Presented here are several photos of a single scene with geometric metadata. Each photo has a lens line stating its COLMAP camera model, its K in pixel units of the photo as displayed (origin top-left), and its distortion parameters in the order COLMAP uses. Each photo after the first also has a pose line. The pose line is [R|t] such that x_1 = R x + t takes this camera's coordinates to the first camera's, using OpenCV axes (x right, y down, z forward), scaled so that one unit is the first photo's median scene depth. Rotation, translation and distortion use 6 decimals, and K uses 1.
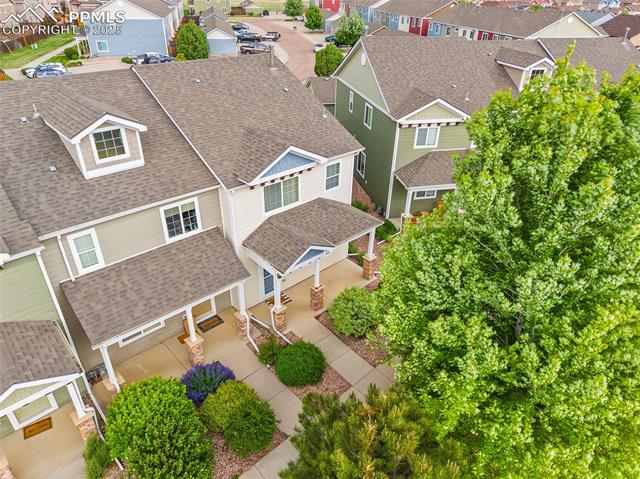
lens RADIAL K [[431.3, 0, 319.7], [0, 431.3, 239.0], [0, 0, 1]] dist [-0.002573, -0.000316]
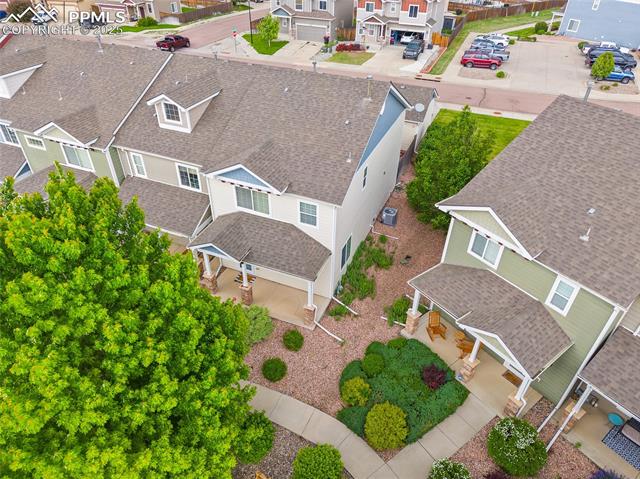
lens RADIAL K [[431.3, 0, 318.8], [0, 431.3, 241.1], [0, 0, 1]] dist [-0.002573, -0.000316]
pose [[0.408124, 0.539632, -0.736364, 1.027951], [-0.469838, 0.815732, 0.337392, -0.558346], [0.782743, 0.208274, 0.586460, 0.536846]]
